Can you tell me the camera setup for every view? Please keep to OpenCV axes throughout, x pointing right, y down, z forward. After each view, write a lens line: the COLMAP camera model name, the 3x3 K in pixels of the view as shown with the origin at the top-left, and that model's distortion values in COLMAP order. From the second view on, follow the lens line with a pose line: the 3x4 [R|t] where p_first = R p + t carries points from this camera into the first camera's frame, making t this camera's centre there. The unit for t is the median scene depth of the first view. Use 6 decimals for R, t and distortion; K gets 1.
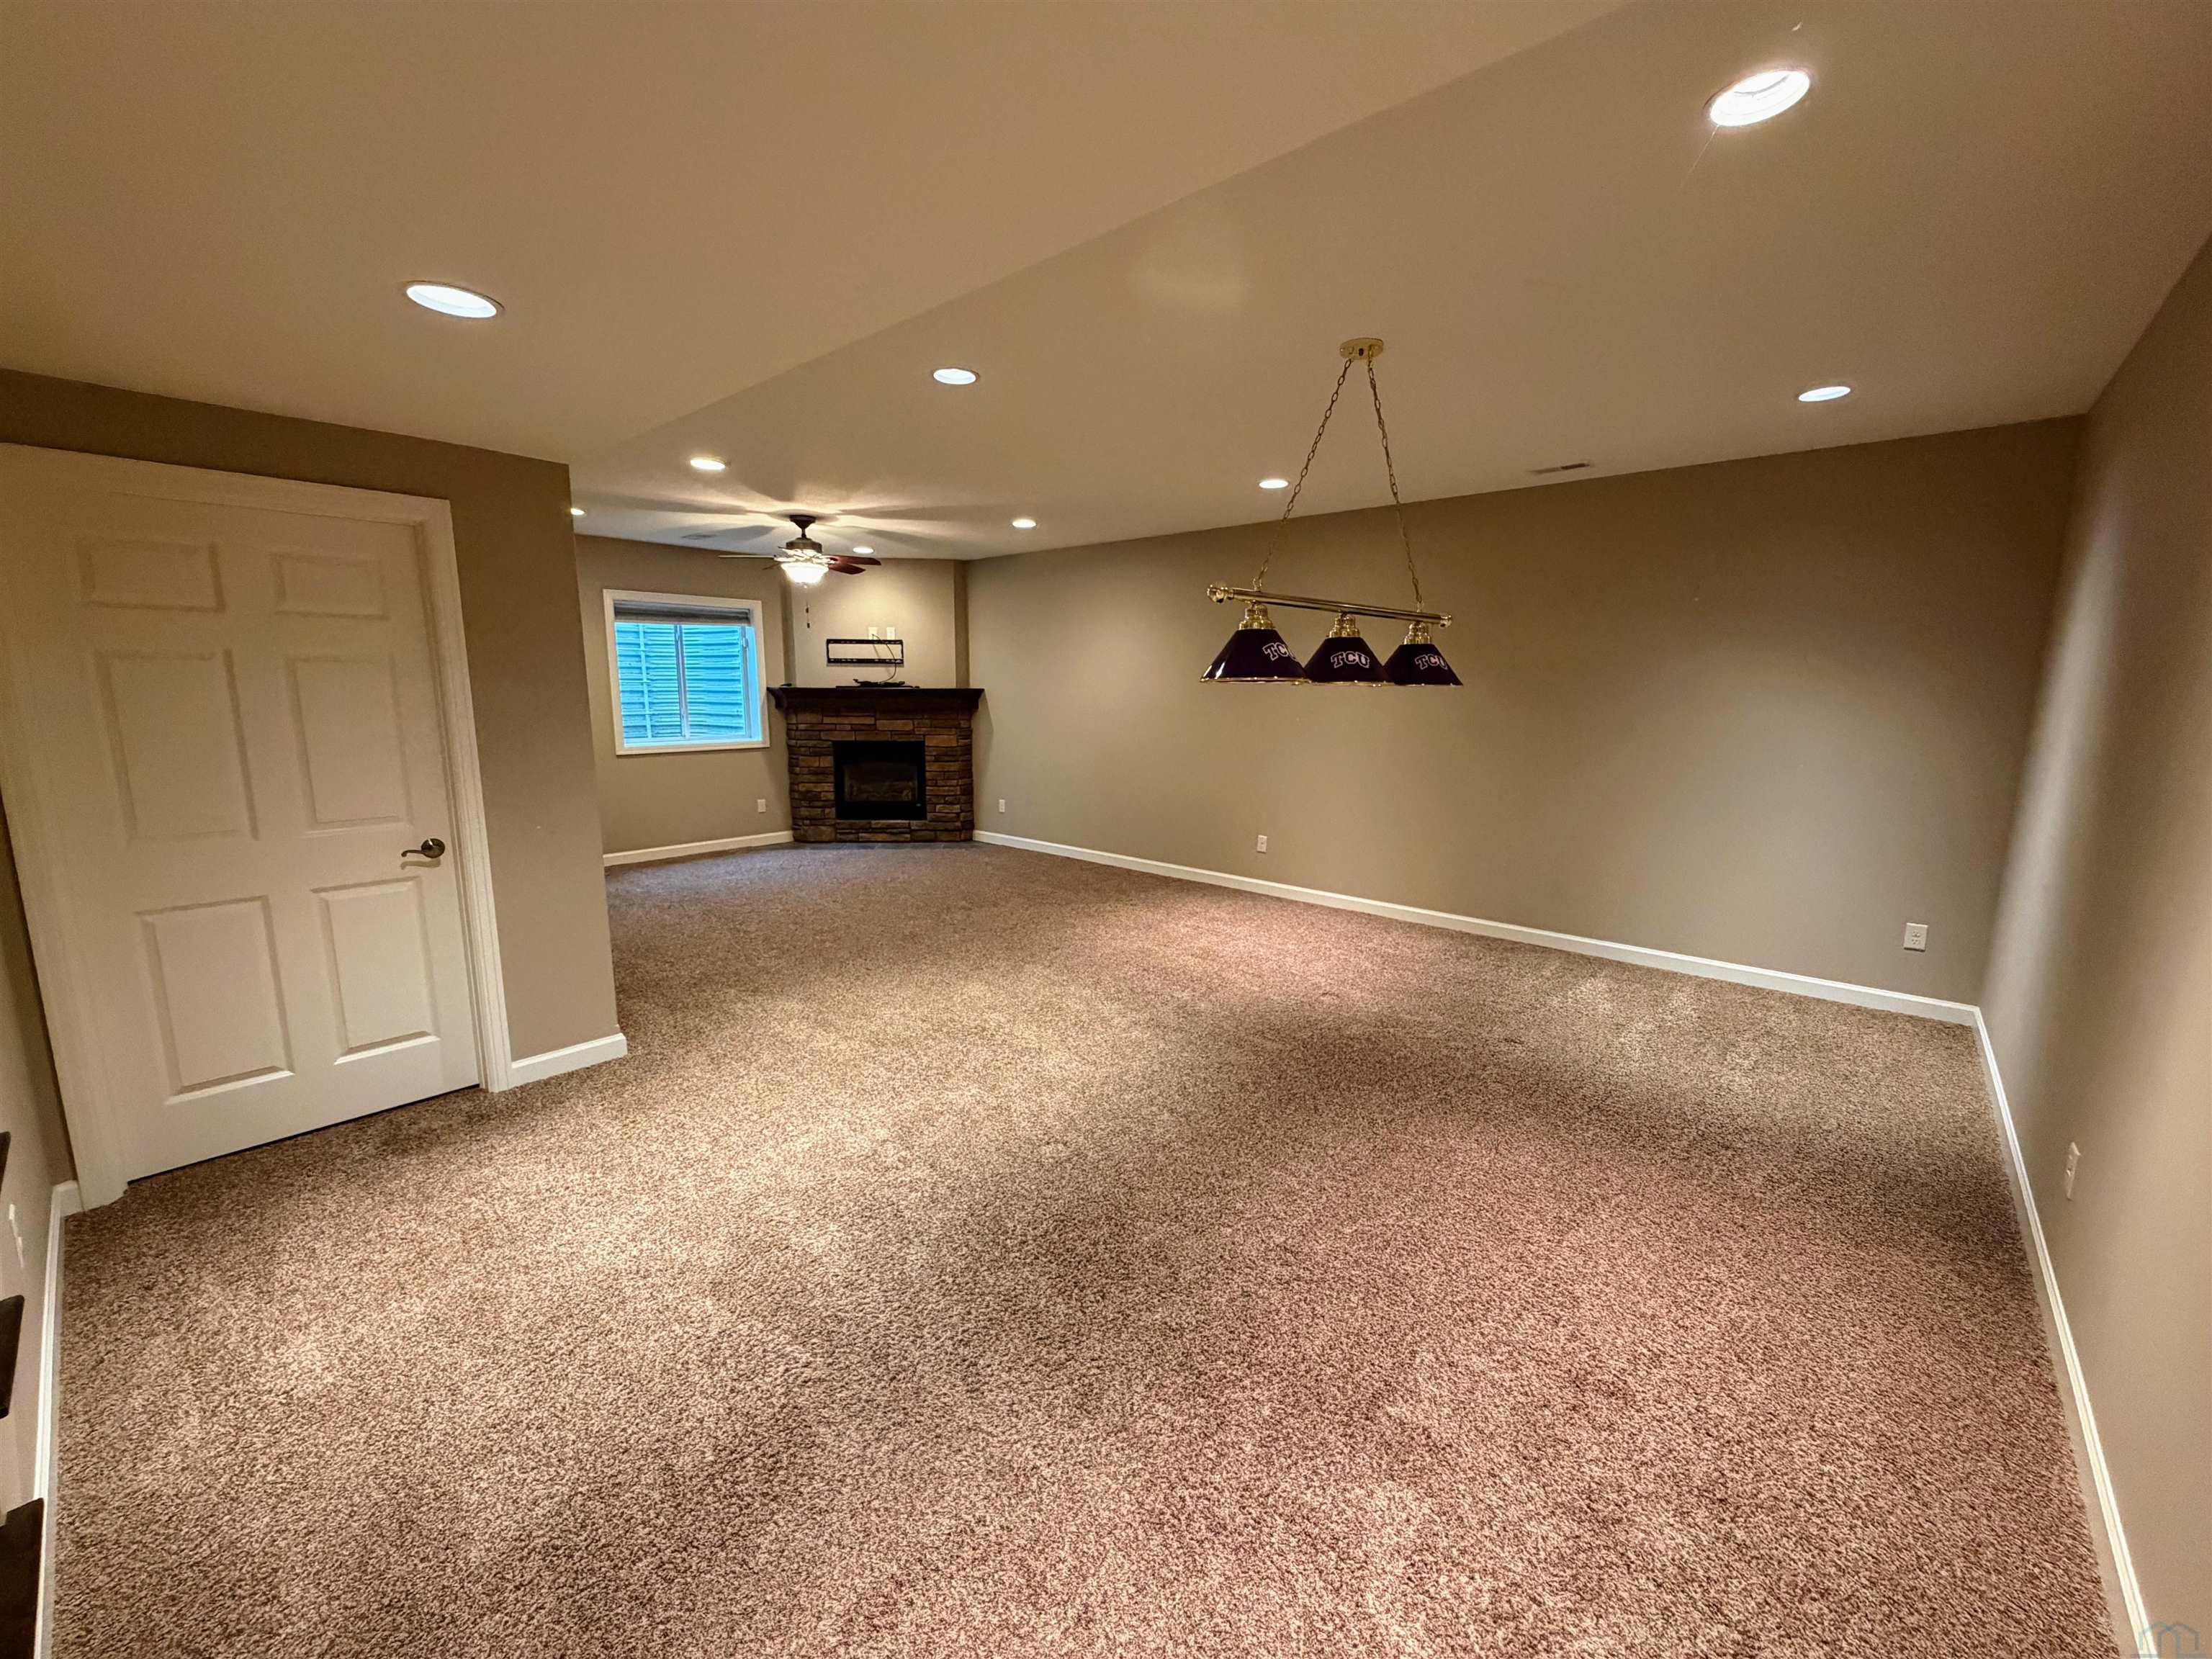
lens RADIAL K [[886.0, 0, 1103.9], [0, 886.0, 833.2], [0, 0, 1]] dist [-0.002962, 0.000097]
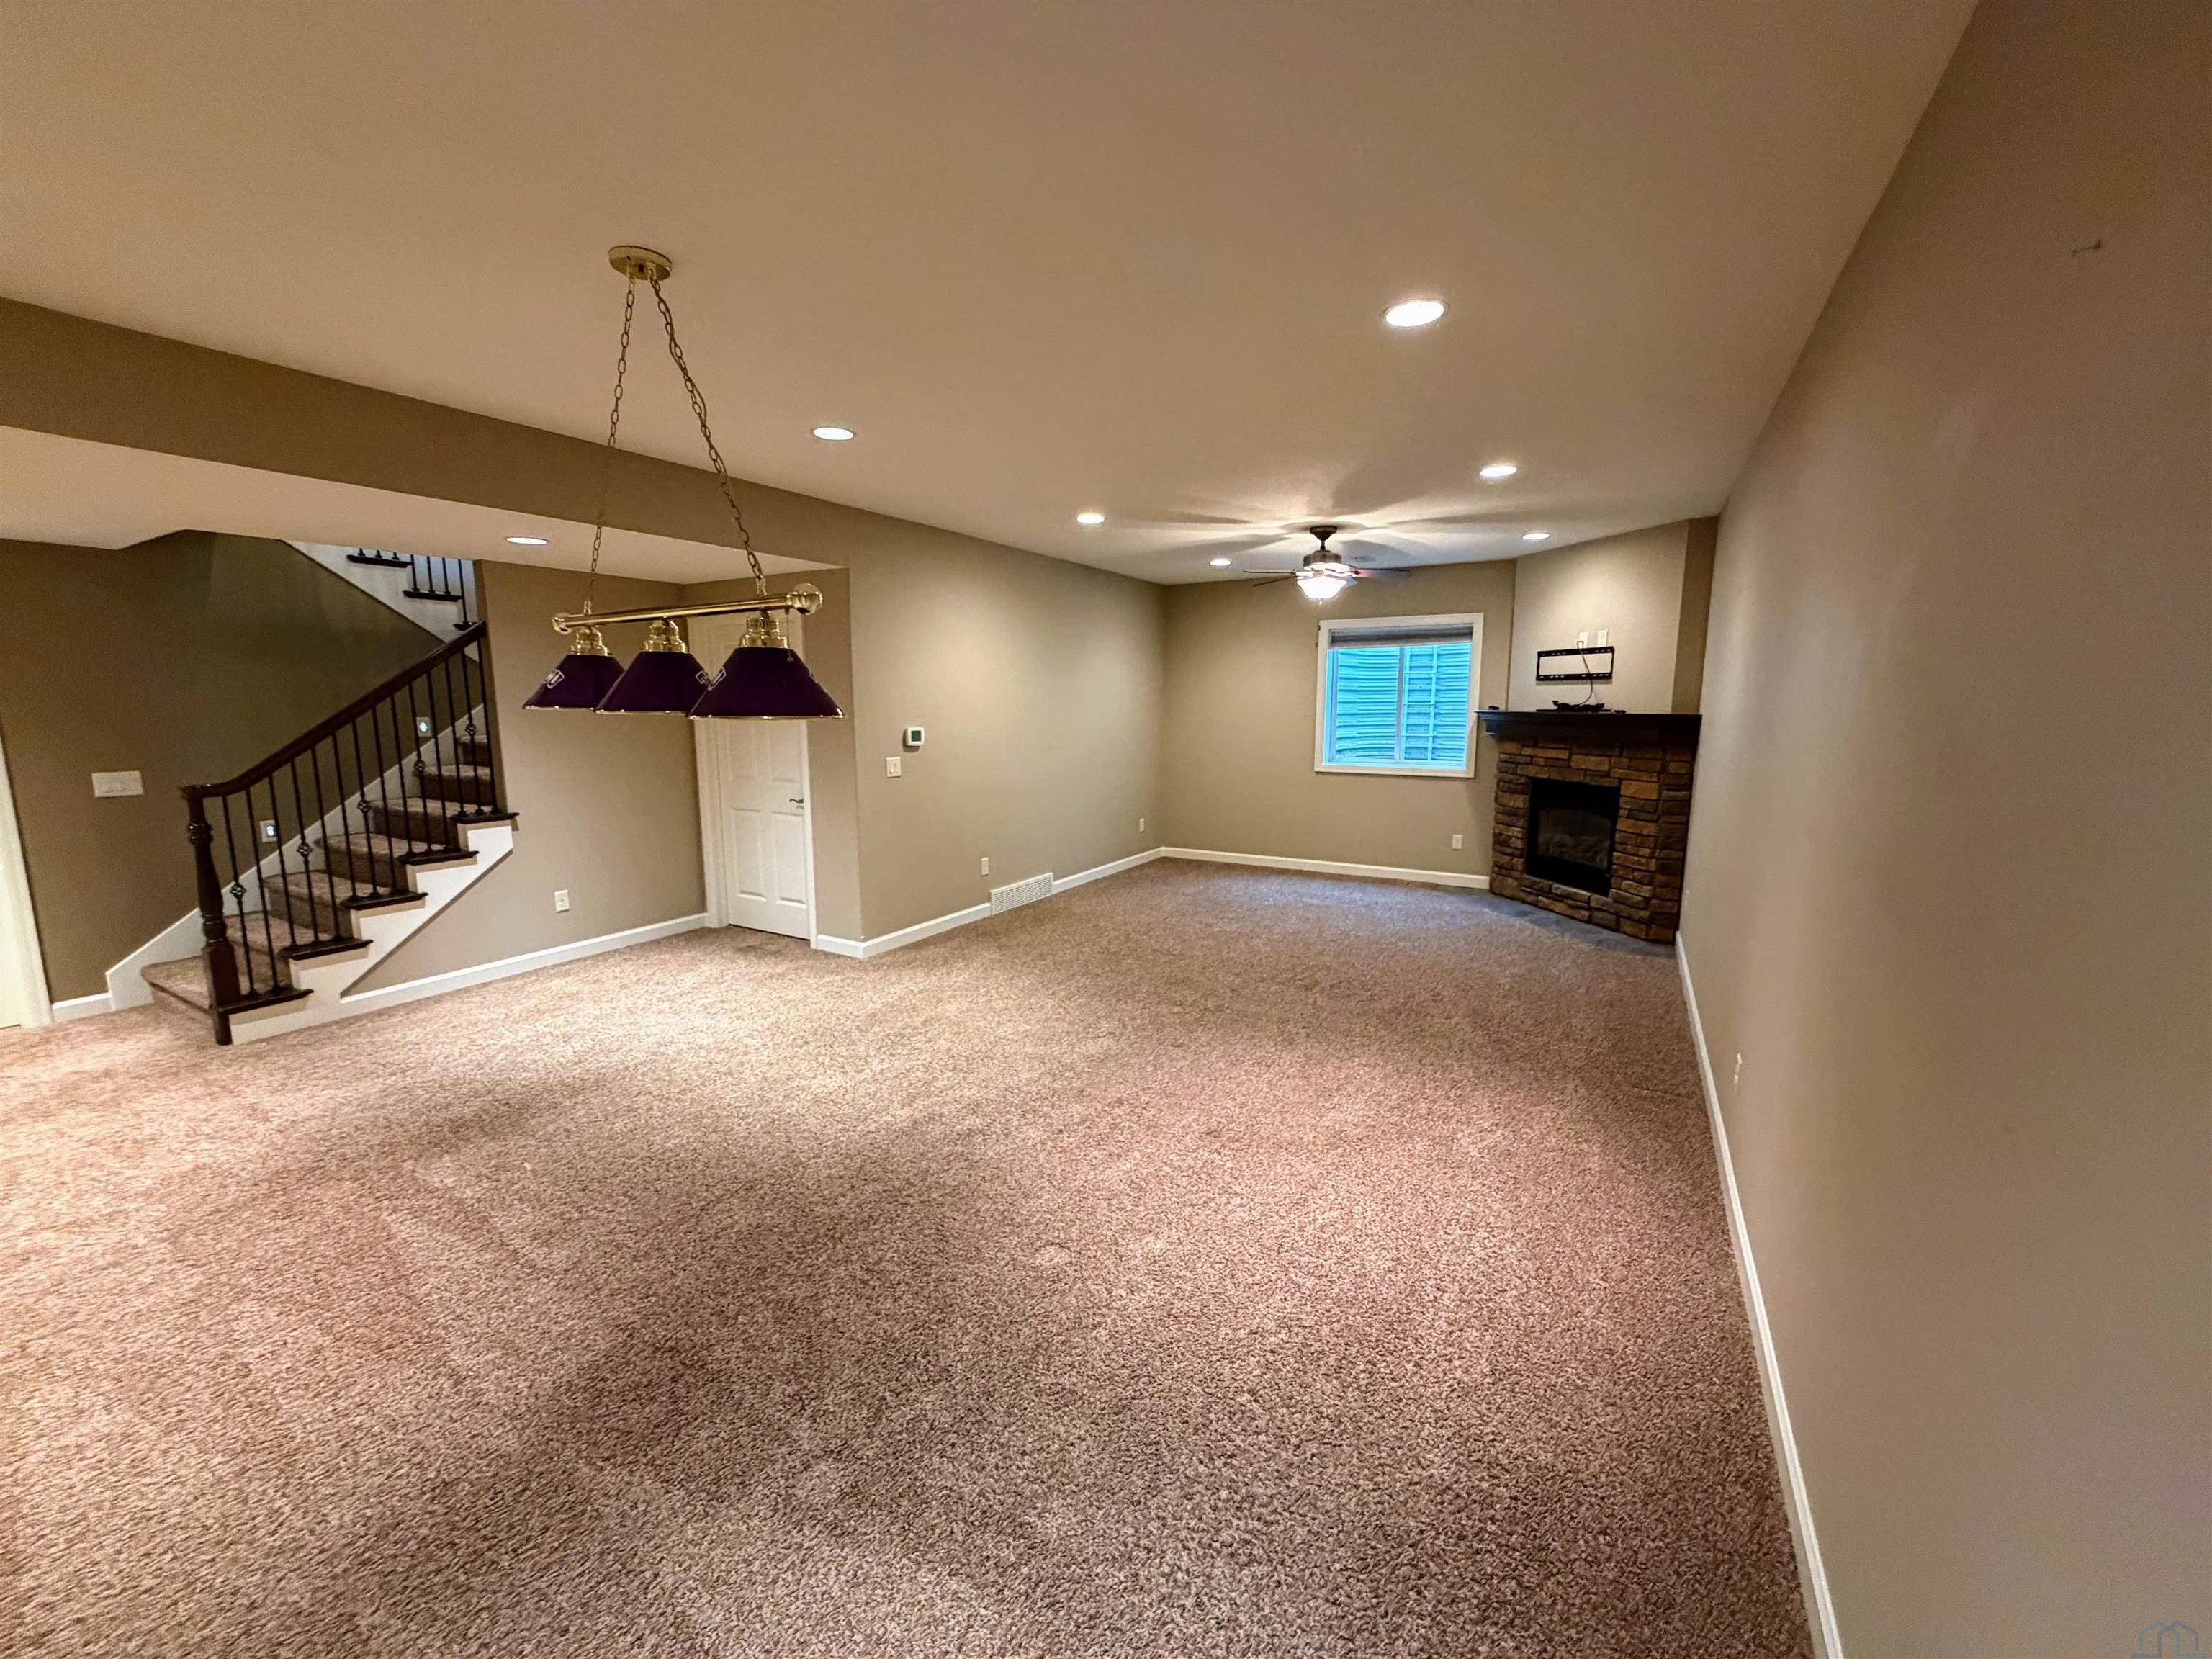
lens RADIAL K [[886.0, 0, 1097.3], [0, 886.0, 825.4], [0, 0, 1]] dist [-0.002962, 0.000097]
pose [[0.191521, 0.132684, -0.972479, 0.414276], [-0.163031, 0.981356, 0.101787, -0.079471], [0.967854, 0.139049, 0.209582, 0.459700]]
